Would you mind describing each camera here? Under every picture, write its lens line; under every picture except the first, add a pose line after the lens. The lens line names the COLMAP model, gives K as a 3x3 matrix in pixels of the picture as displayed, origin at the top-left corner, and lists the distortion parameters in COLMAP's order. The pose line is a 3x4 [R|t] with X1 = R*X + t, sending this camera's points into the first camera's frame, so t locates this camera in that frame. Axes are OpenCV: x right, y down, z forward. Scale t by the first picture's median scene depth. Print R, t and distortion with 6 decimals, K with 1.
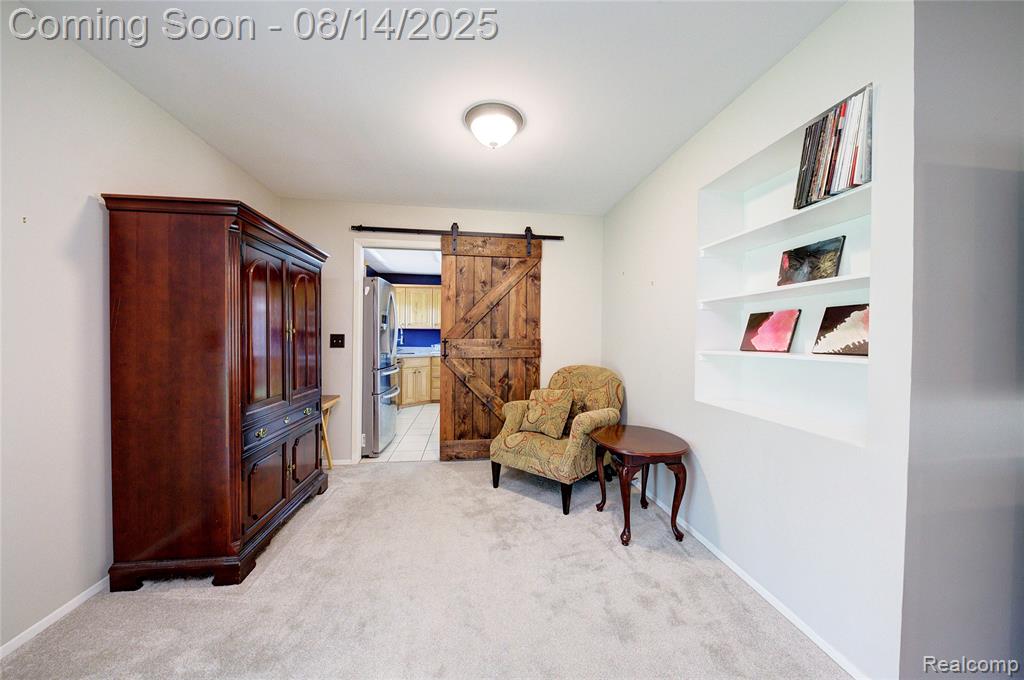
lens RADIAL K [[349.5, 0, 510.4], [0, 349.5, 342.0], [0, 0, 1]] dist [0.001245, -0.003379]
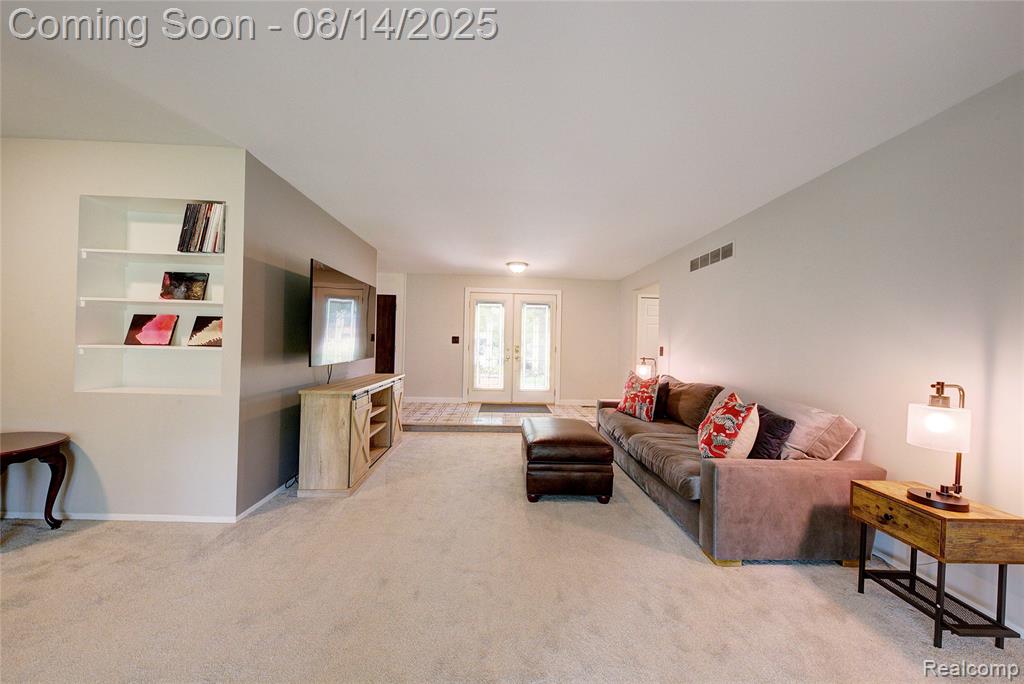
lens RADIAL K [[349.5, 0, 512.2], [0, 349.5, 344.0], [0, 0, 1]] dist [0.001245, -0.003379]
pose [[0.075209, -0.004837, 0.997156, -0.495445], [-0.012578, 0.999904, 0.005799, -0.001349], [-0.997088, -0.012978, 0.075141, -0.476075]]
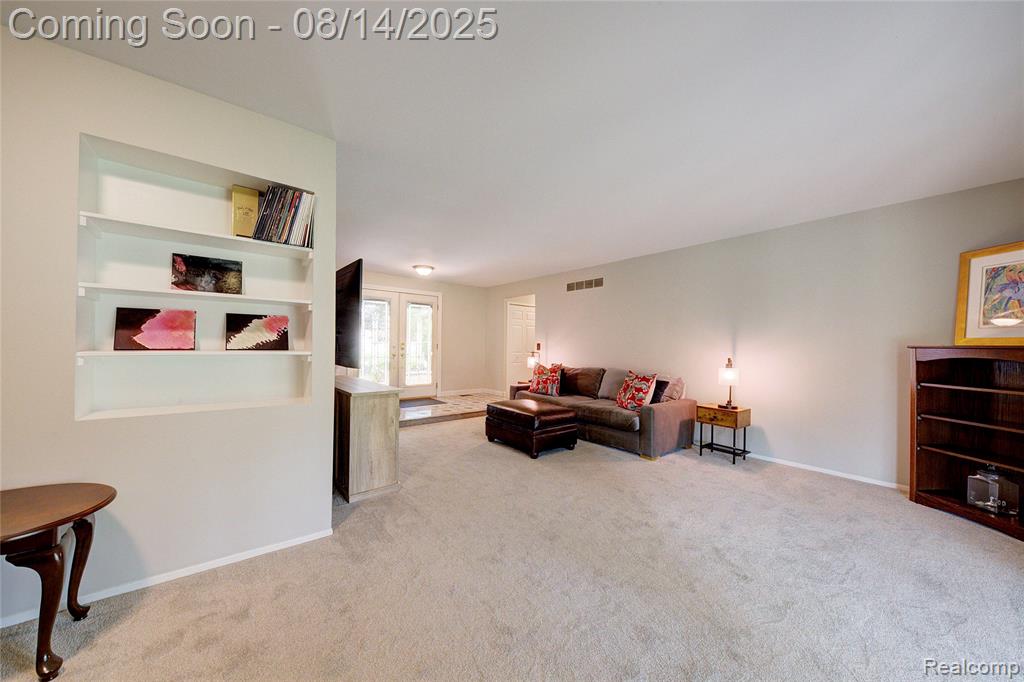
lens RADIAL K [[349.5, 0, 510.7], [0, 349.5, 343.6], [0, 0, 1]] dist [0.001245, -0.003379]
pose [[-0.527167, -0.015153, 0.849627, -0.653635], [-0.010605, 0.999880, 0.011253, -0.012830], [-0.849696, -0.003078, -0.527264, 0.723201]]
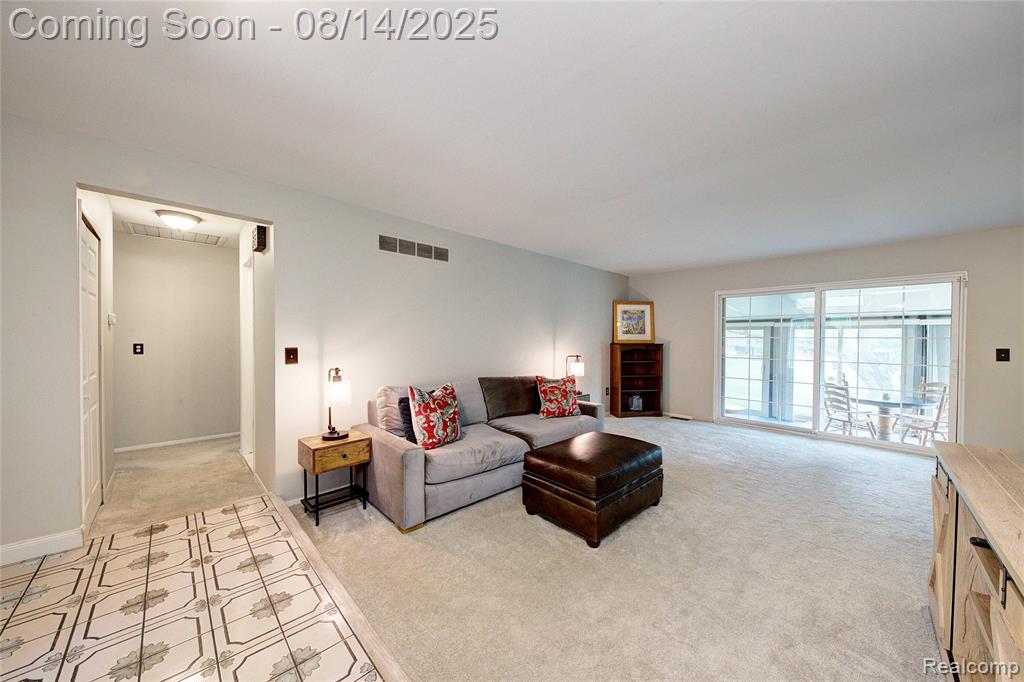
lens RADIAL K [[349.5, 0, 510.7], [0, 349.5, 342.4], [0, 0, 1]] dist [0.001245, -0.003379]
pose [[-0.798683, -0.006467, -0.601718, 2.392523], [-0.018193, 0.999745, 0.013404, -0.039376], [0.601477, 0.021652, -0.798596, 0.355951]]
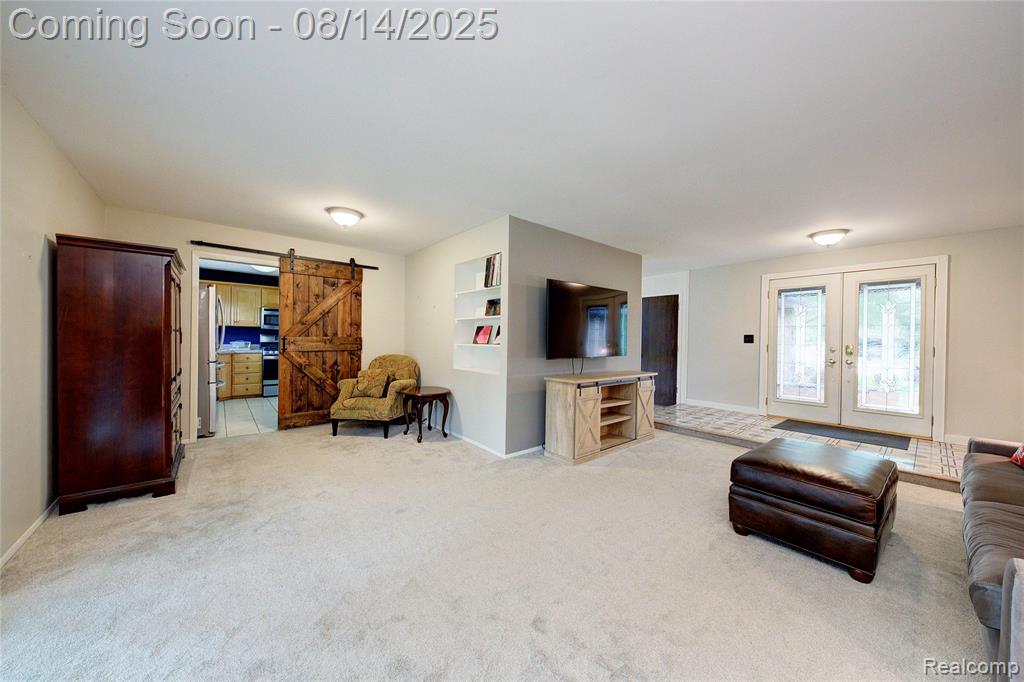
lens RADIAL K [[349.5, 0, 514.2], [0, 349.5, 344.1], [0, 0, 1]] dist [0.001245, -0.003379]
pose [[0.837615, -0.002785, 0.546254, -0.332756], [-0.002779, 0.999952, 0.009359, 0.007603], [-0.546254, -0.009357, 0.837567, -1.048081]]
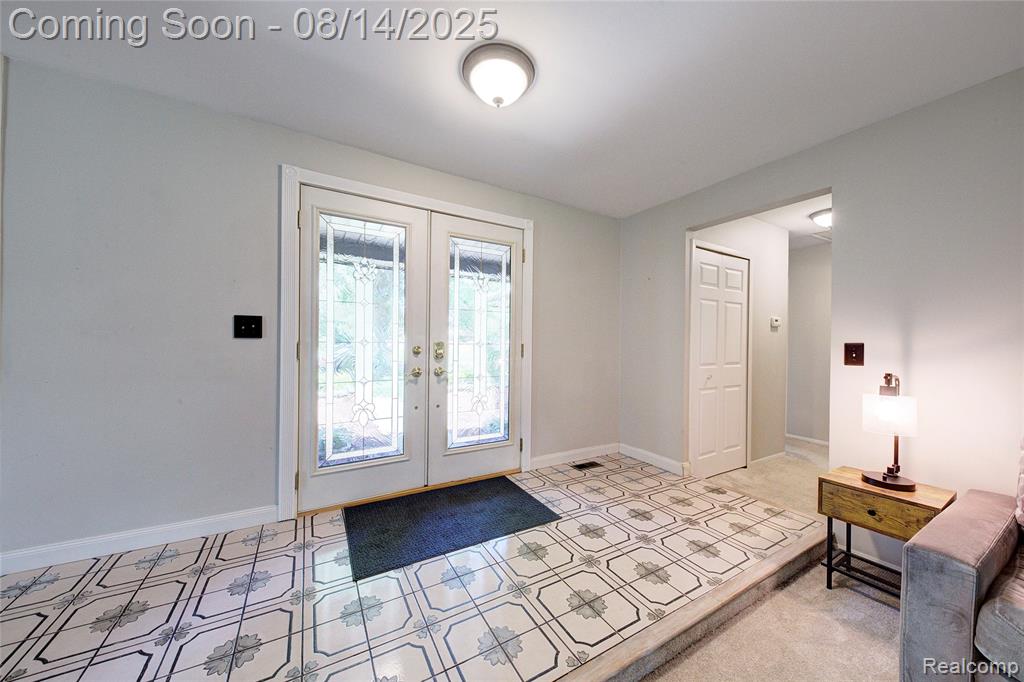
lens RADIAL K [[349.5, 0, 513.1], [0, 349.5, 342.6], [0, 0, 1]] dist [0.001245, -0.003379]
pose [[-0.396493, -0.016679, 0.917886, 1.649775], [-0.009210, 0.999857, 0.014190, 0.012394], [-0.917991, -0.002827, -0.396590, 0.034012]]
